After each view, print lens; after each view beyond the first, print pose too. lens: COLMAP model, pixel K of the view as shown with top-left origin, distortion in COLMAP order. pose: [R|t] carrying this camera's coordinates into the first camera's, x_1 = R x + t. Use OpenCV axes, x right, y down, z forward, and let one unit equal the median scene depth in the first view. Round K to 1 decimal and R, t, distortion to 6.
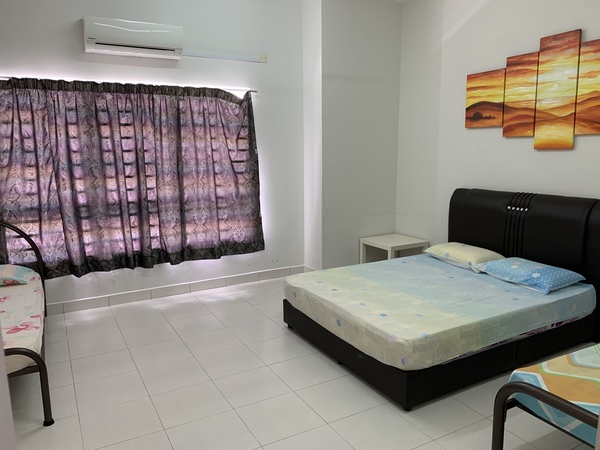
lens RADIAL K [[462.4, 0, 300.0], [0, 462.4, 225.0], [0, 0, 1]] dist [0.050361, -0.074902]
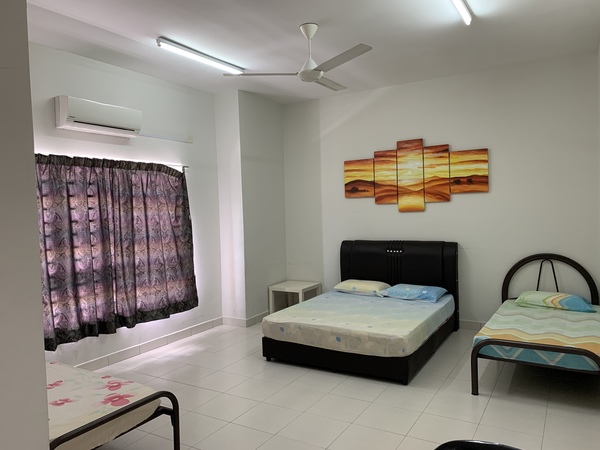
lens RADIAL K [[462.4, 0, 300.0], [0, 462.4, 225.0], [0, 0, 1]] dist [0.050361, -0.074902]
pose [[0.863870, -0.034127, 0.502557, -0.494440], [0.102737, 0.988667, -0.109463, 0.011655], [-0.493126, 0.146193, 0.857586, -0.119370]]
